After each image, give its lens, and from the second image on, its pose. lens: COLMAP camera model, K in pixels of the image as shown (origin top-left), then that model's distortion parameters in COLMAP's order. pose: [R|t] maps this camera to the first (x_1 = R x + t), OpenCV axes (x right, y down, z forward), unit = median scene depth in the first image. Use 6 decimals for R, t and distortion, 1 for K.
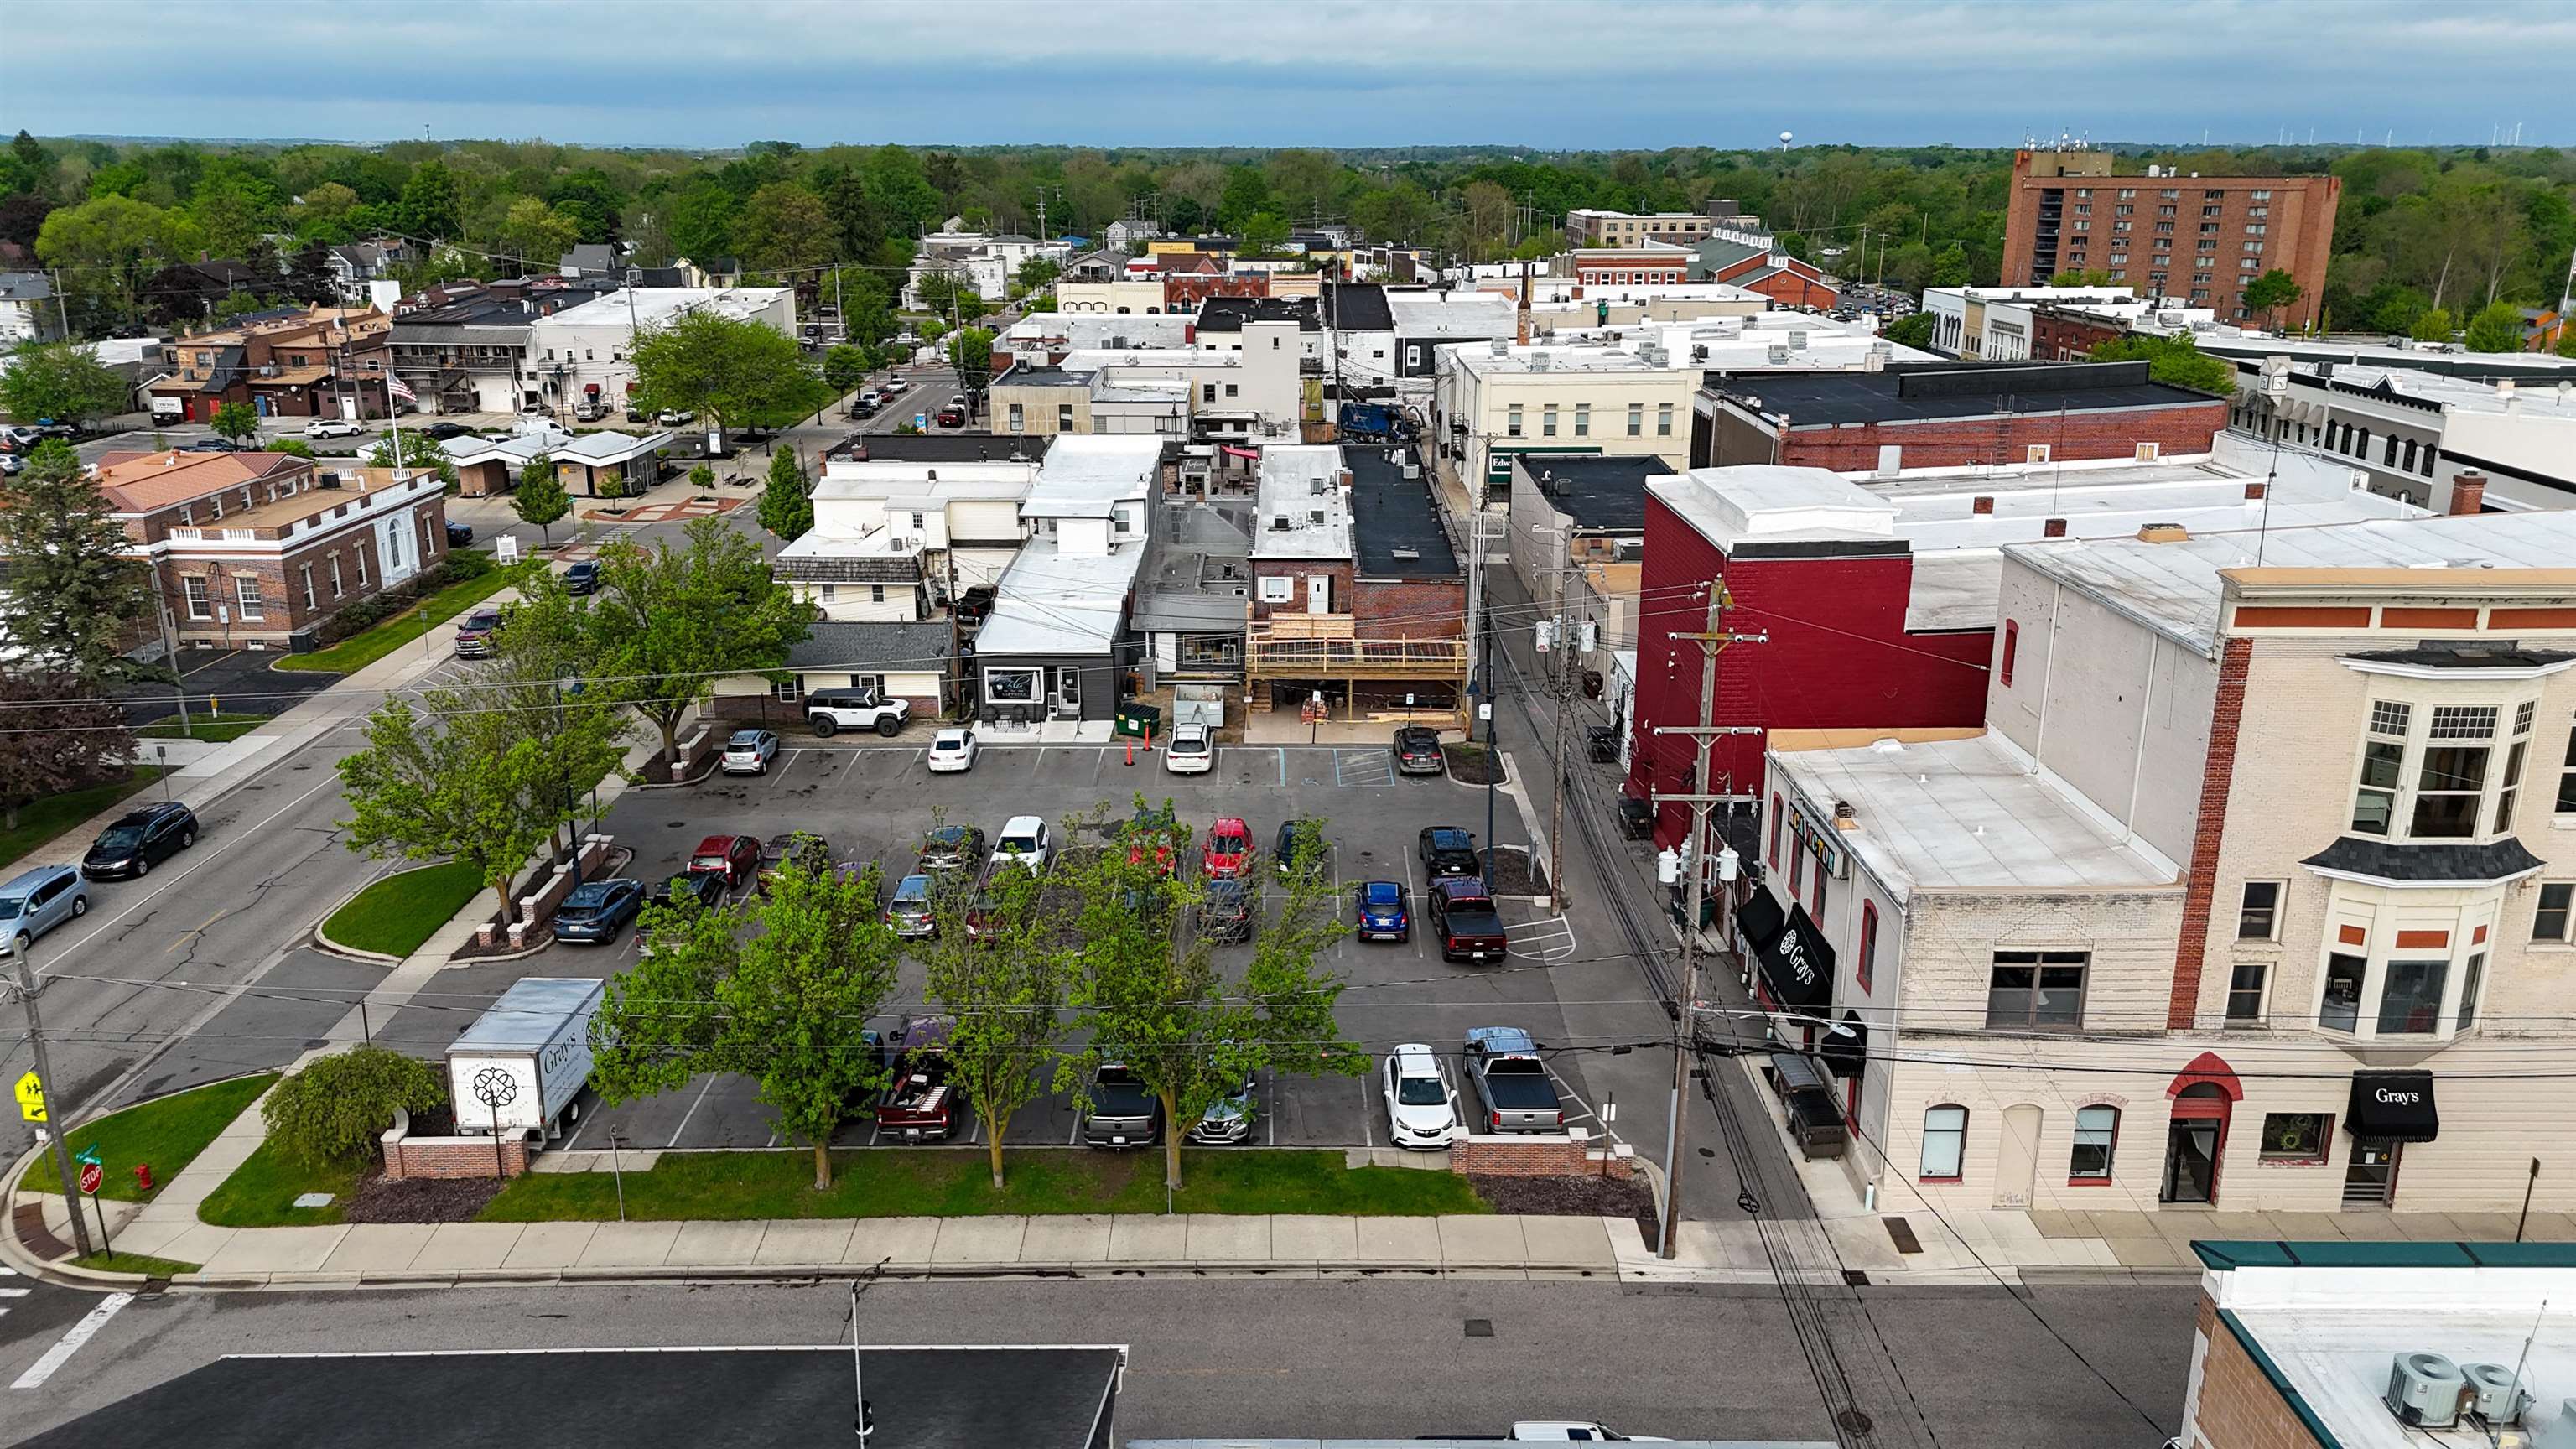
lens RADIAL K [[1896.8, 0, 1285.7], [0, 1896.8, 720.1], [0, 0, 1]] dist [0.081605, -0.084359]
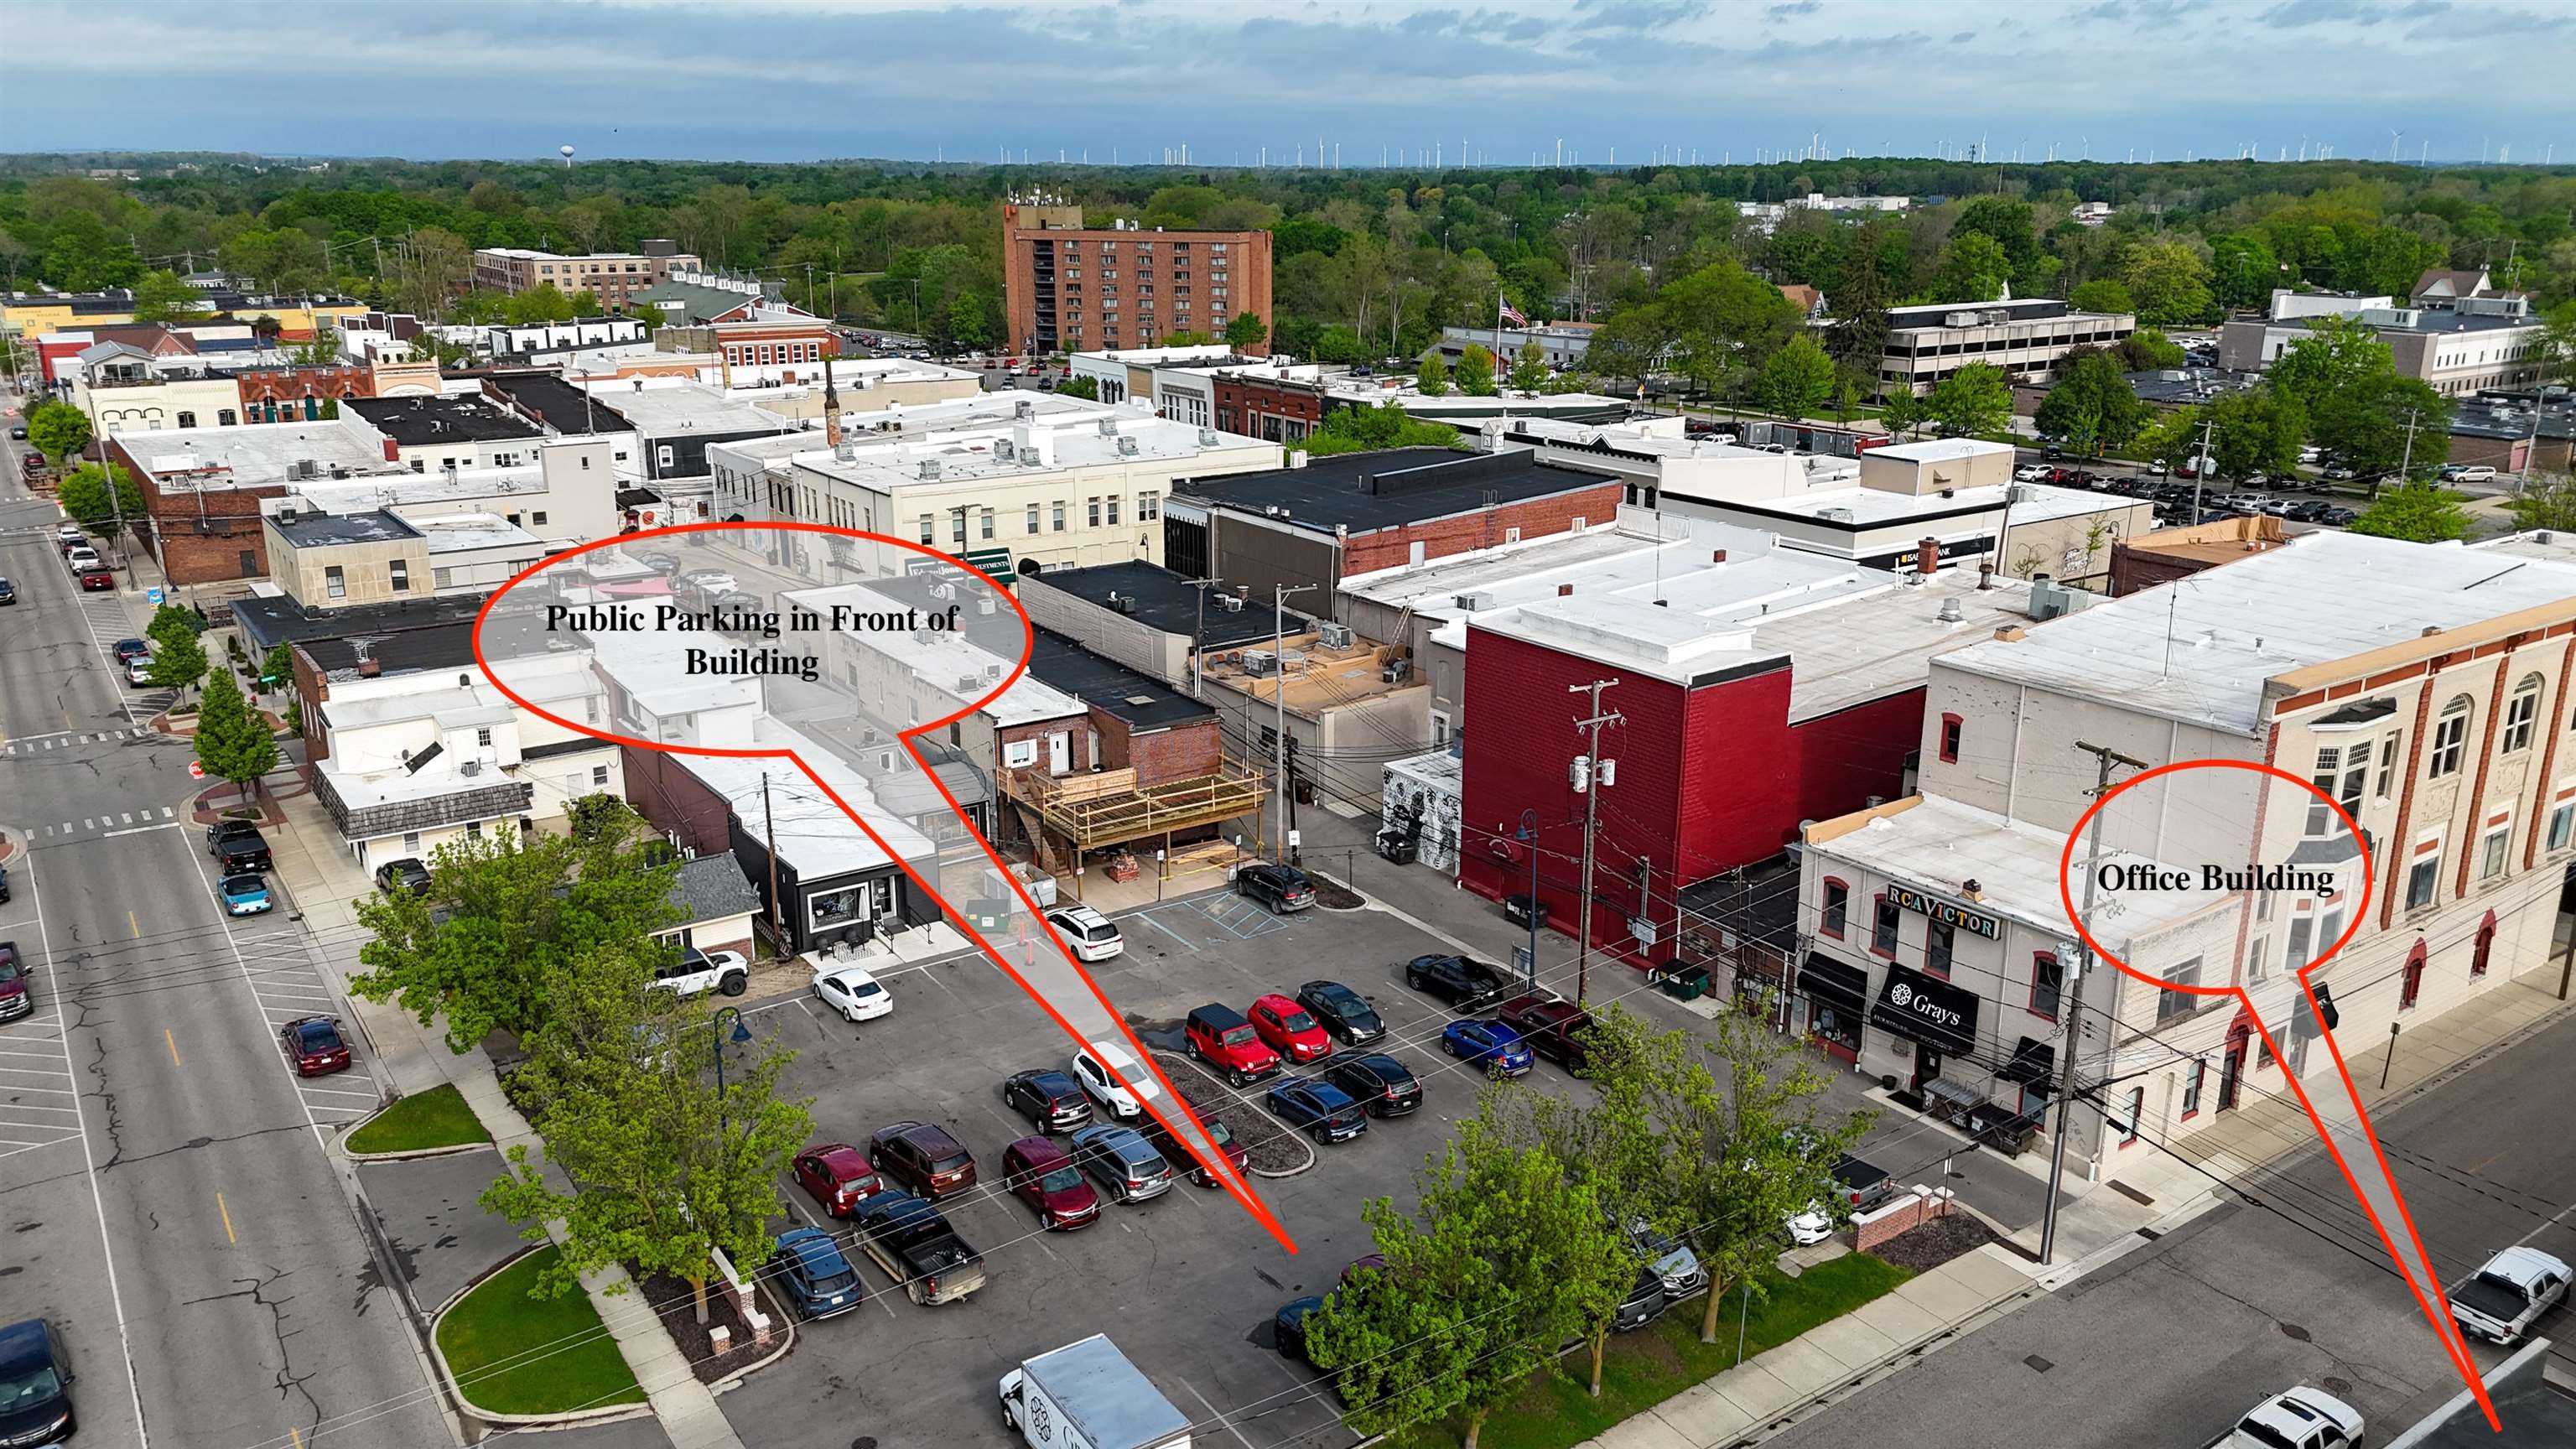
lens RADIAL K [[1896.8, 0, 1285.7], [0, 1896.8, 720.1], [0, 0, 1]] dist [0.081605, -0.084359]
pose [[0.821004, -0.158828, 0.548385, -0.365060], [0.160848, 0.985964, 0.044754, -0.091584], [-0.547796, 0.051463, 0.835027, 0.076873]]
